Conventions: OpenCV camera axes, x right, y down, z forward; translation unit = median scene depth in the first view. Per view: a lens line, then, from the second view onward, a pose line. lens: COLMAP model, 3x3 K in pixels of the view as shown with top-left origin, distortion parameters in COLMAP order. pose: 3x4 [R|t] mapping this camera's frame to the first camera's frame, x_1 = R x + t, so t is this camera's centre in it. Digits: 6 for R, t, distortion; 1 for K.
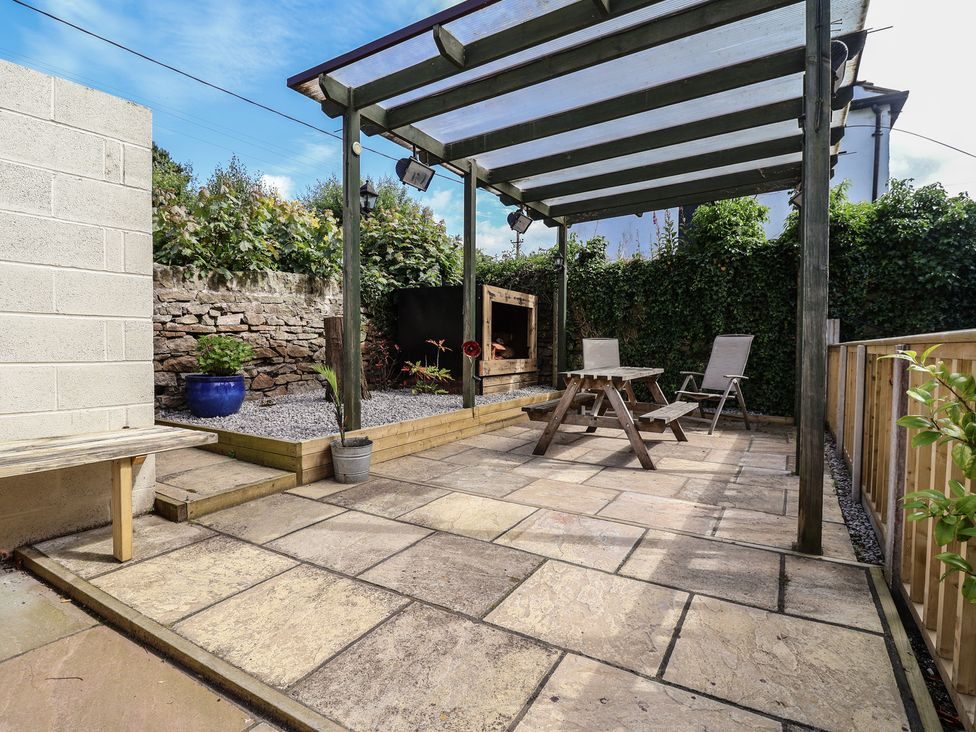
lens RADIAL K [[517.7, 0, 478.3], [0, 517.7, 362.0], [0, 0, 1]] dist [0.002729, -0.014943]
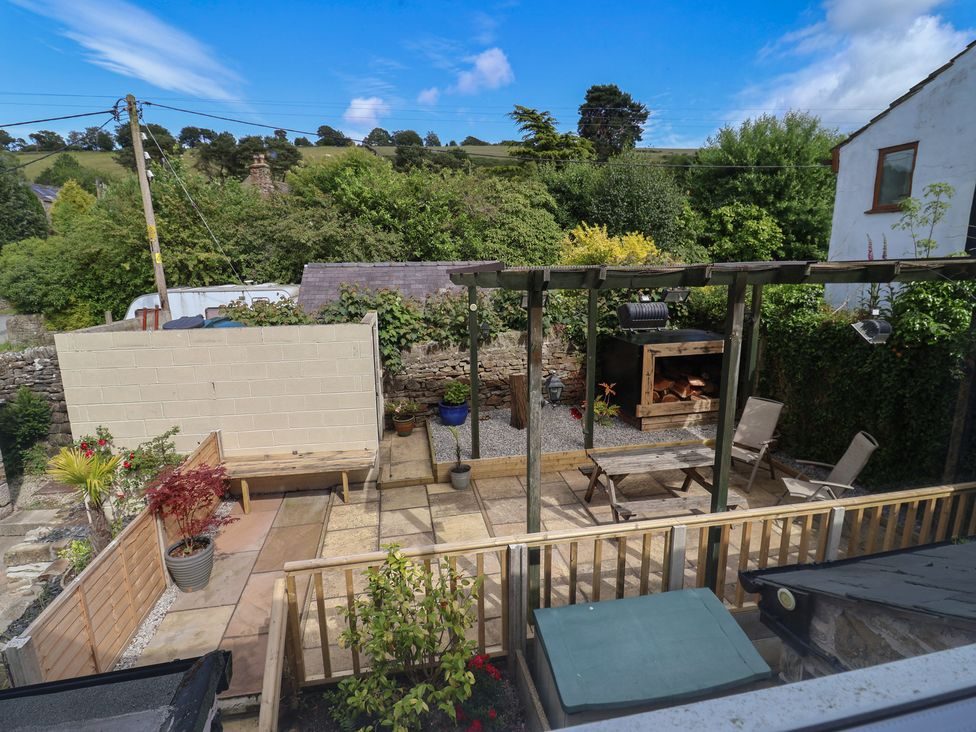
lens RADIAL K [[517.7, 0, 478.3], [0, 517.7, 362.0], [0, 0, 1]] dist [0.002729, -0.014943]
pose [[0.656140, 0.134408, -0.742573, 0.648548], [-0.000040, 0.984017, 0.178075, -0.319096], [0.754639, -0.116813, 0.645658, -0.086111]]
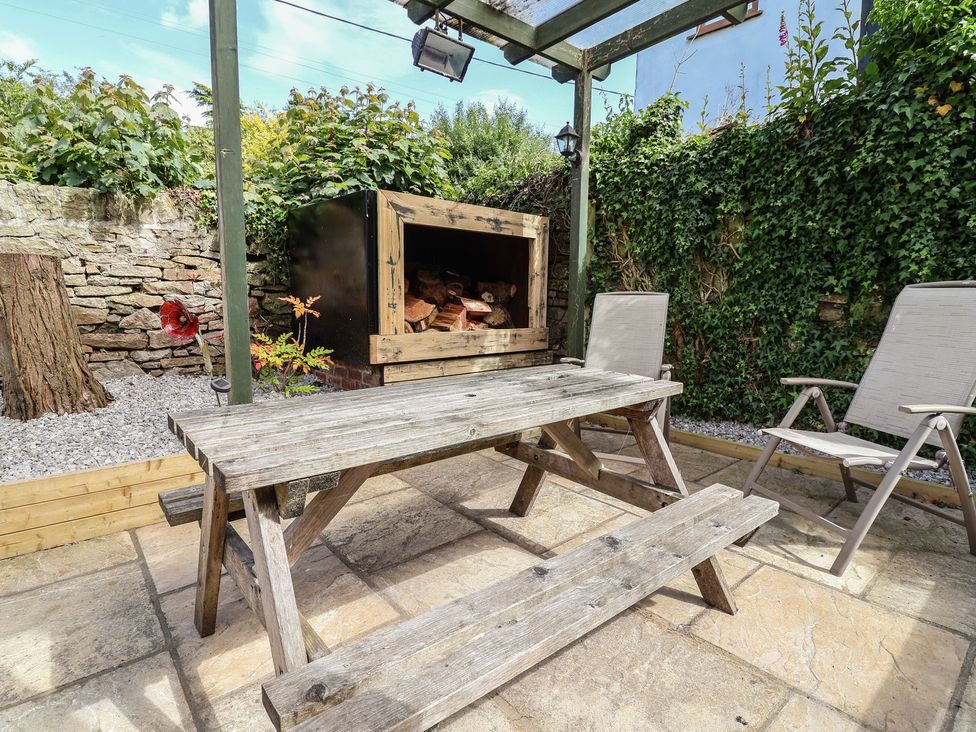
lens RADIAL K [[517.7, 0, 478.3], [0, 517.7, 362.0], [0, 0, 1]] dist [0.002729, -0.014943]
pose [[0.946976, 0.039669, -0.318846, 0.272172], [-0.011064, 0.995787, 0.091030, -0.024064], [0.321113, -0.082676, 0.943425, 0.511177]]
